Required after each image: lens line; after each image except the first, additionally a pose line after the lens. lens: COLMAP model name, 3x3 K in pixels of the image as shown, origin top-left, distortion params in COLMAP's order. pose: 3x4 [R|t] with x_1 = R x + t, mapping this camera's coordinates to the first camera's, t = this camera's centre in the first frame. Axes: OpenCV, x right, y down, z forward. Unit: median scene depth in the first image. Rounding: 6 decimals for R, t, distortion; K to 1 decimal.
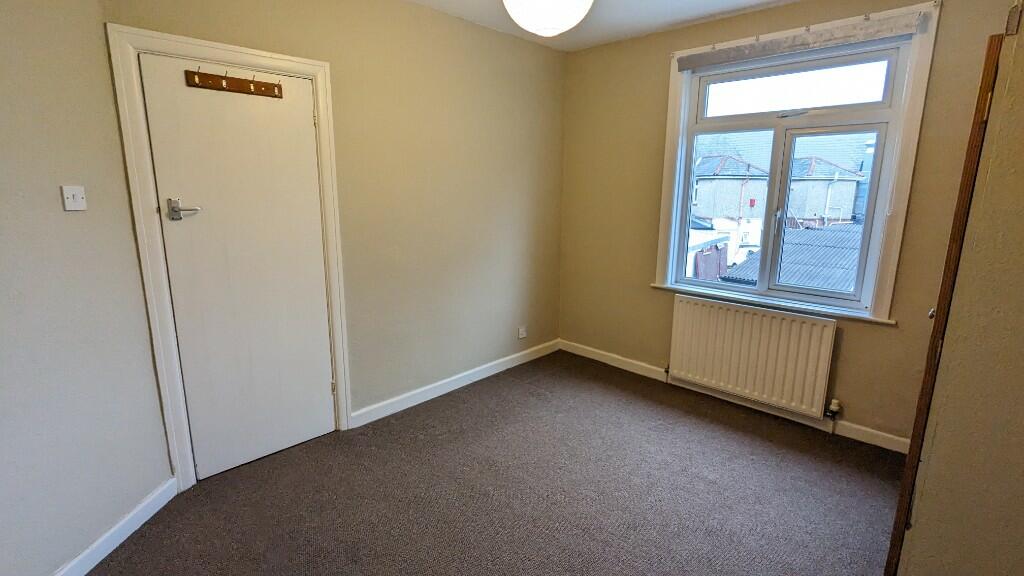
lens RADIAL K [[489.3, 0, 507.6], [0, 489.3, 287.2], [0, 0, 1]] dist [-0.001220, -0.001223]
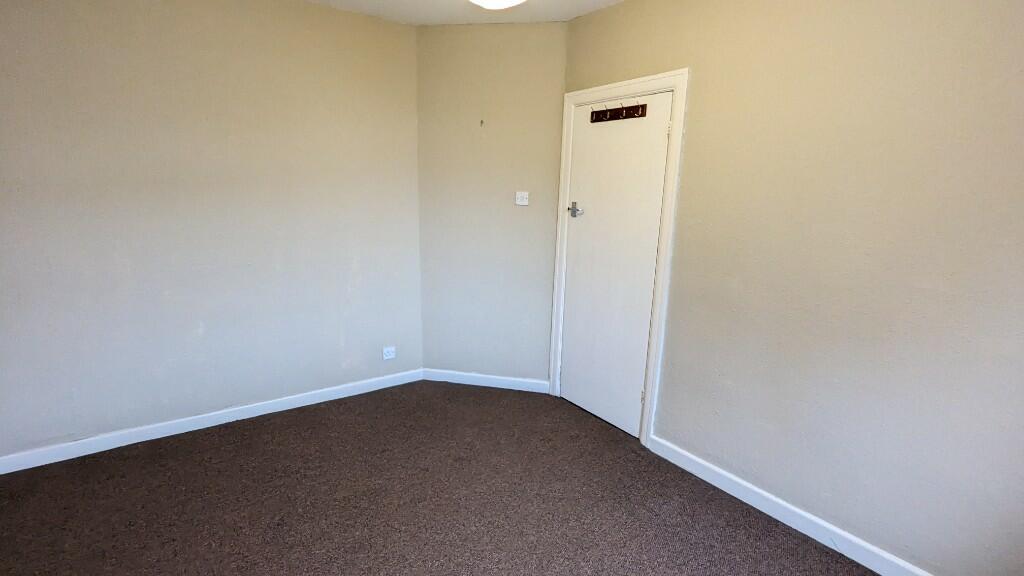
lens RADIAL K [[489.3, 0, 507.6], [0, 489.3, 287.2], [0, 0, 1]] dist [-0.001220, -0.001223]
pose [[-0.183569, 0.179265, -0.966523, 0.758216], [-0.231092, 0.947806, 0.219684, -0.199193], [0.955457, 0.263683, -0.132561, 0.988031]]
